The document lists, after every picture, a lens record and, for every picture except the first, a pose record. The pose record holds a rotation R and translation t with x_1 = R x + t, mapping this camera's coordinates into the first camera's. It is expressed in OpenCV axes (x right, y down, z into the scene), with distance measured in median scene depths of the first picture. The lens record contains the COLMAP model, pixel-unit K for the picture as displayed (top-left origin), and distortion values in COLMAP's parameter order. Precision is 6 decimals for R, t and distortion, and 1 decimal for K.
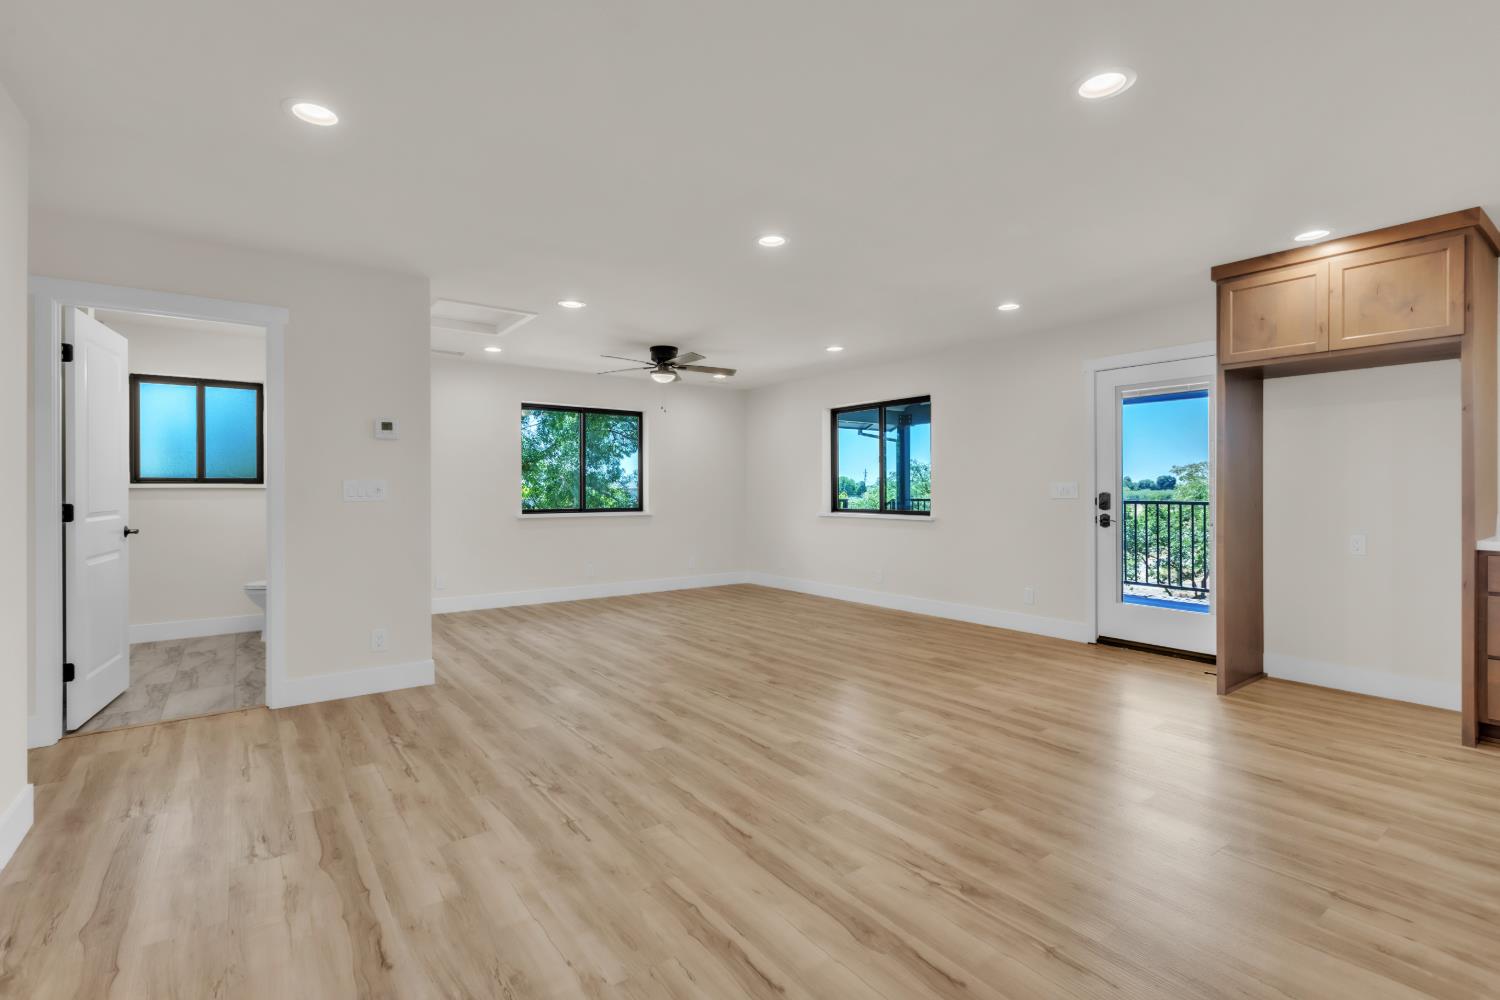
lens RADIAL K [[685.1, 0, 742.5], [0, 685.1, 482.0], [0, 0, 1]] dist [0.000687, -0.000517]
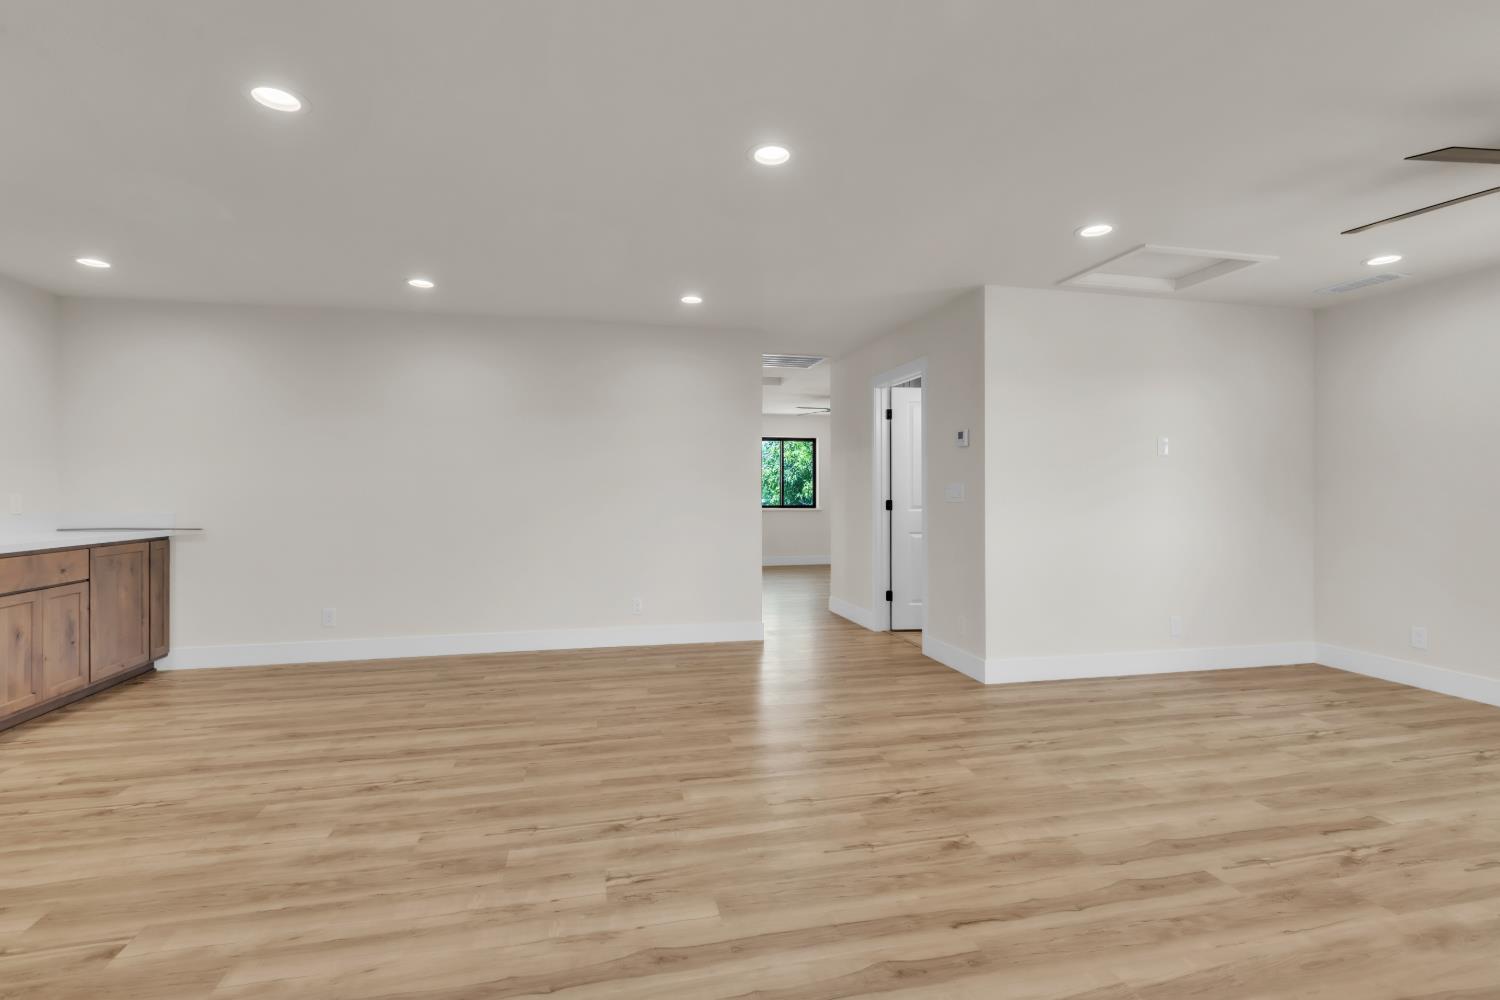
lens RADIAL K [[685.1, 0, 742.5], [0, 685.1, 482.0], [0, 0, 1]] dist [0.000687, -0.000517]
pose [[-0.398081, -0.013436, -0.917252, 0.860601], [0.009502, 0.999779, -0.018768, 0.014445], [0.917301, -0.016187, -0.397865, 1.480607]]
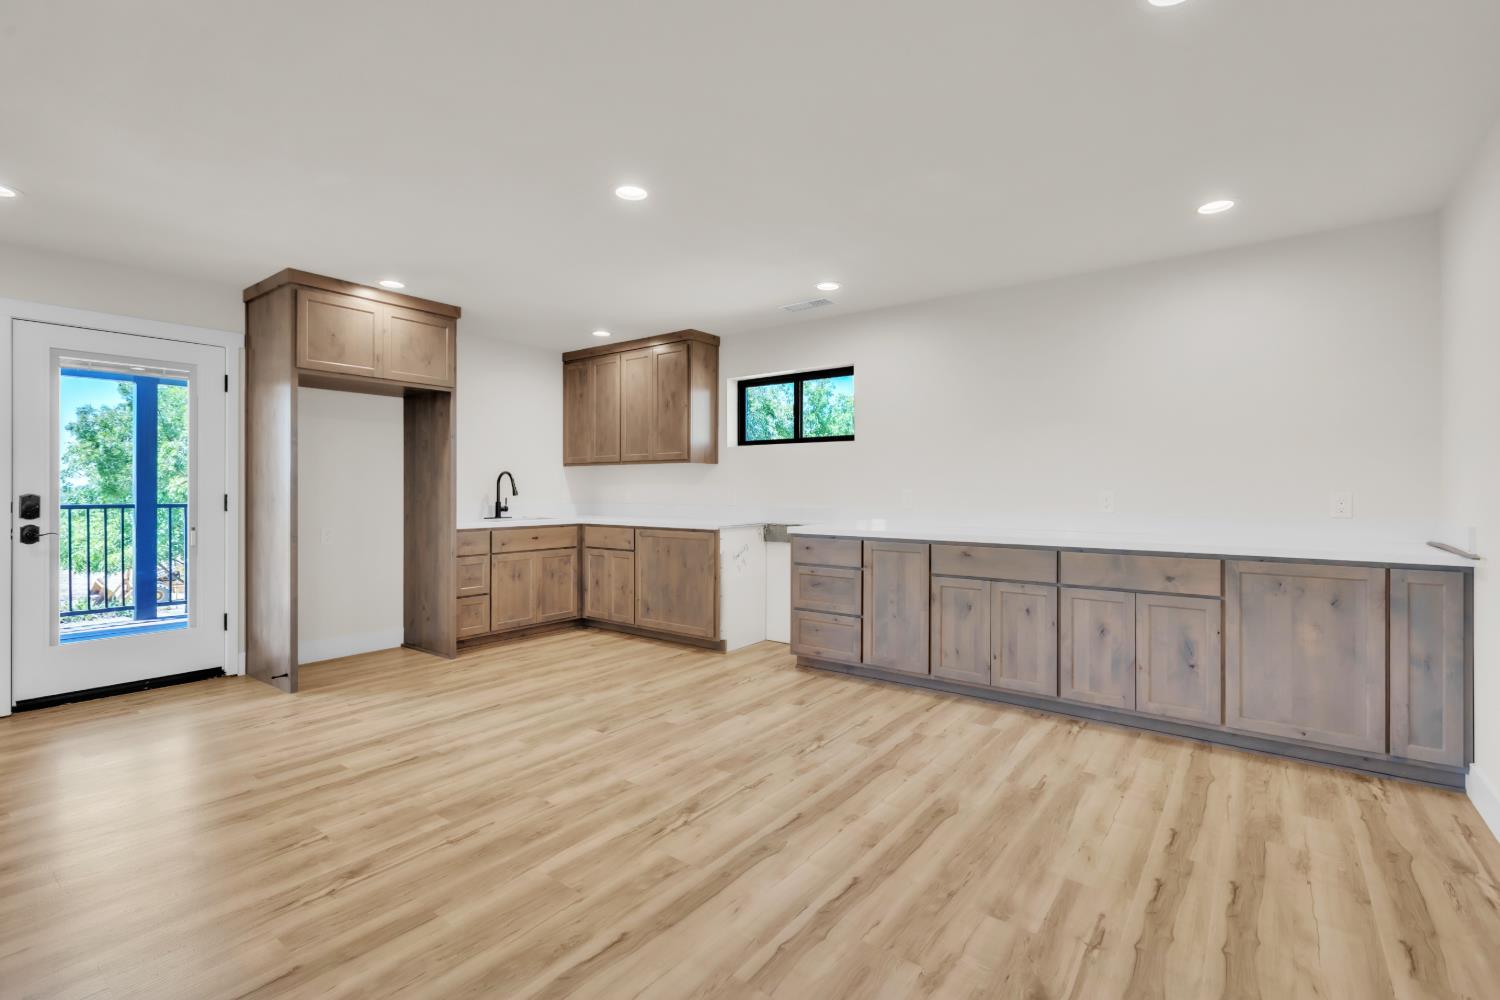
lens RADIAL K [[683.4, 0, 751.4], [0, 683.4, 470.3], [0, 0, 1]] dist [-0.001872, -0.000604]
pose [[-0.285923, 0.023891, 0.957955, -0.610933], [-0.010359, 0.999554, -0.028021, 0.004537], [-0.958197, -0.017935, -0.285548, 0.840493]]
